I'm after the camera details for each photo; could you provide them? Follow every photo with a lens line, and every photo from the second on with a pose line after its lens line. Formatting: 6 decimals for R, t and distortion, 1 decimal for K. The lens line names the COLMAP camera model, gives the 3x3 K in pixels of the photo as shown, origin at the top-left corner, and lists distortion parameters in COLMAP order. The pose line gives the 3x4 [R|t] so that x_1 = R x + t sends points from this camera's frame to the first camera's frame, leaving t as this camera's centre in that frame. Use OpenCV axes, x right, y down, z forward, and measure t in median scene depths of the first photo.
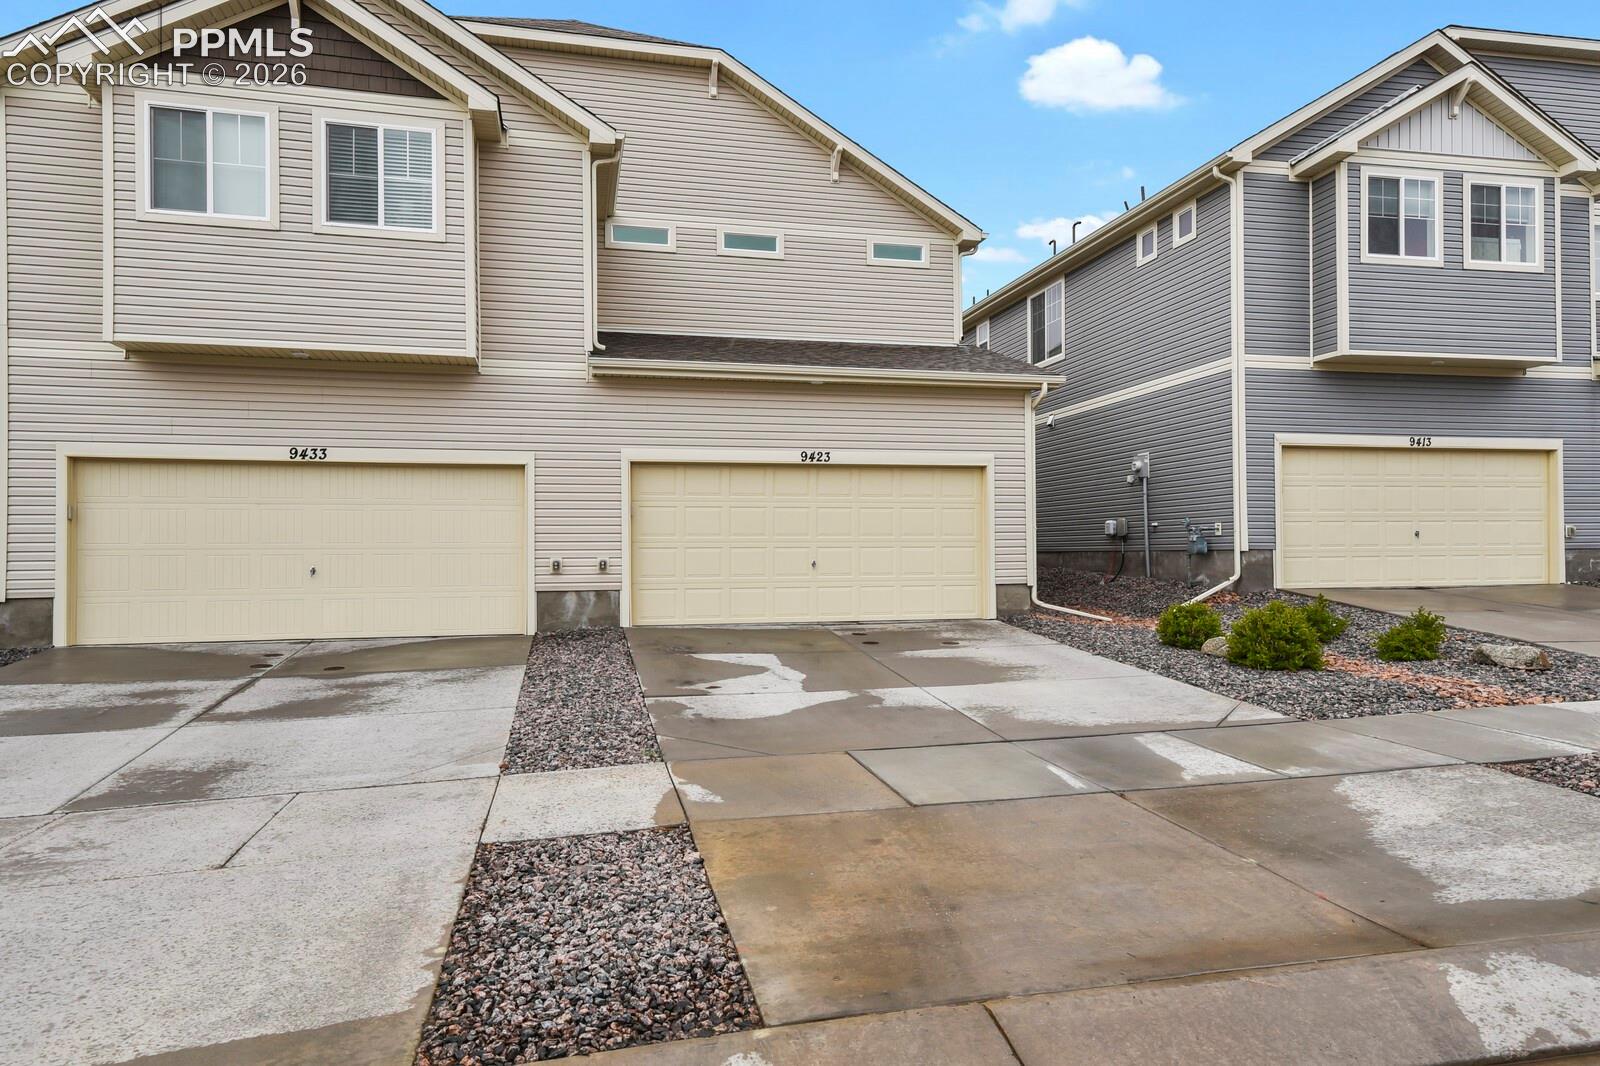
lens RADIAL K [[1009.1, 0, 800.0], [0, 1009.1, 533.0], [0, 0, 1]] dist [0.031807, 0.002312]
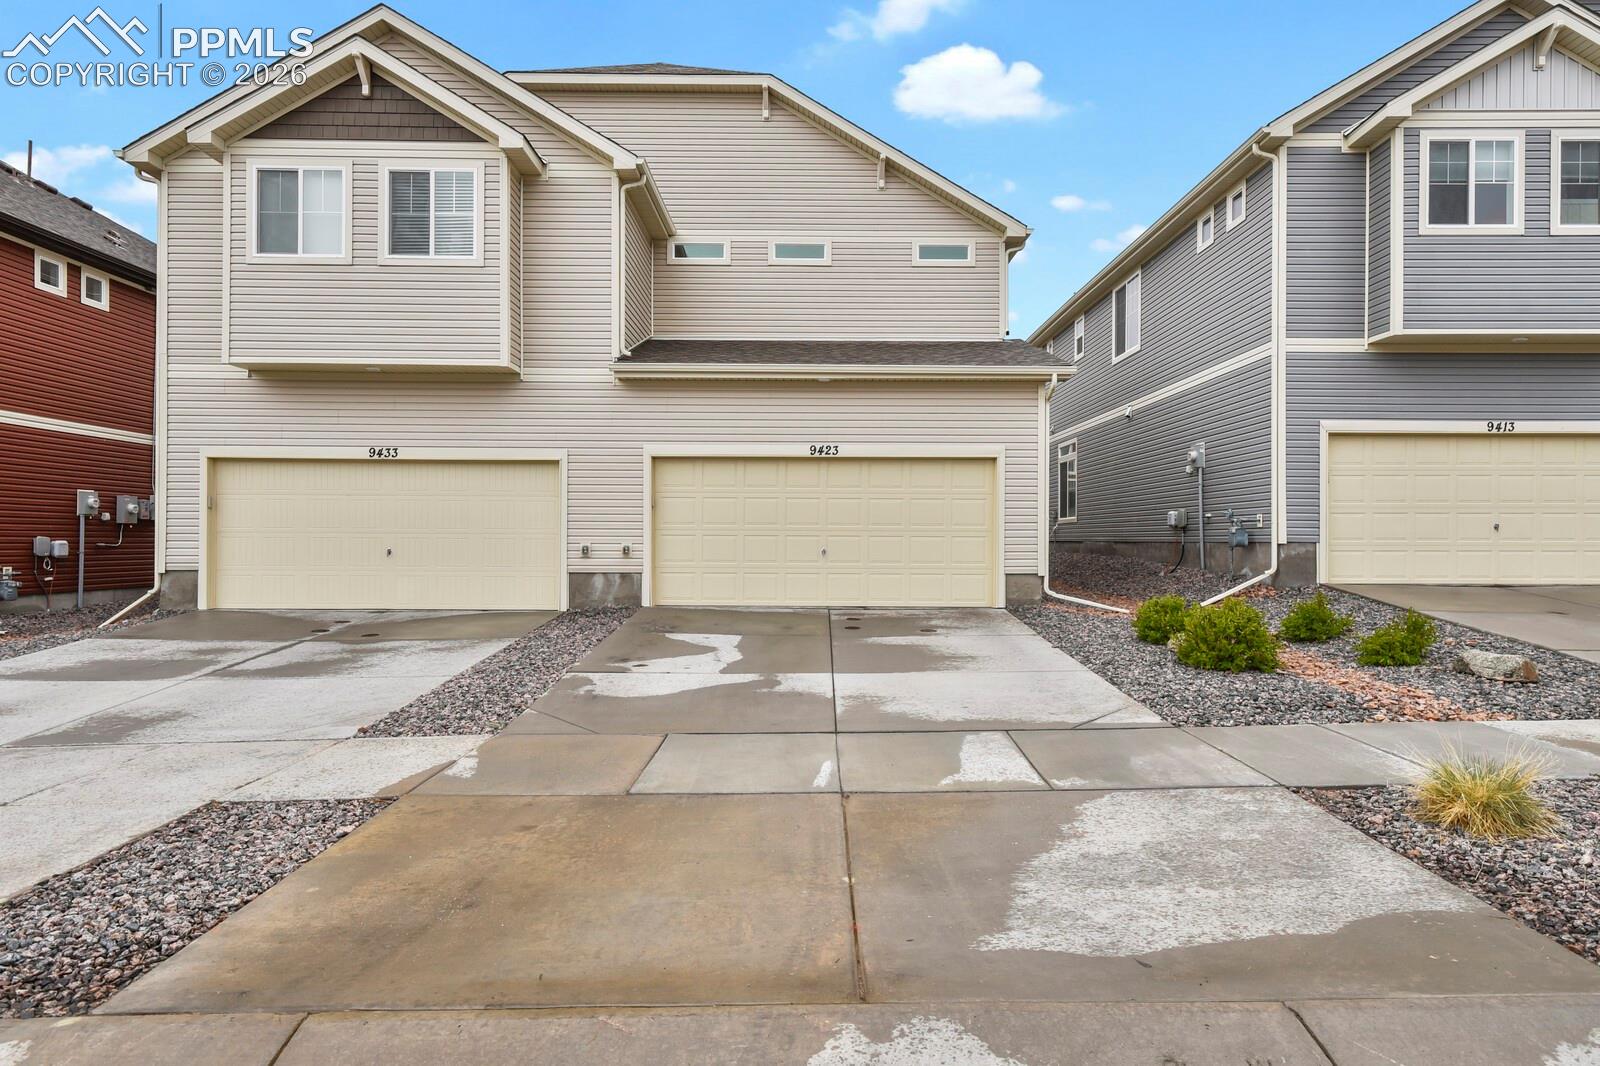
lens RADIAL K [[909.3, 0, 800.0], [0, 909.3, 533.0], [0, 0, 1]] dist [0.013334, 0.000167]
pose [[0.975242, 0.008831, -0.220963, 0.210041], [-0.005783, 0.999879, 0.014435, -0.002525], [0.221063, -0.012799, 0.975175, 0.066579]]
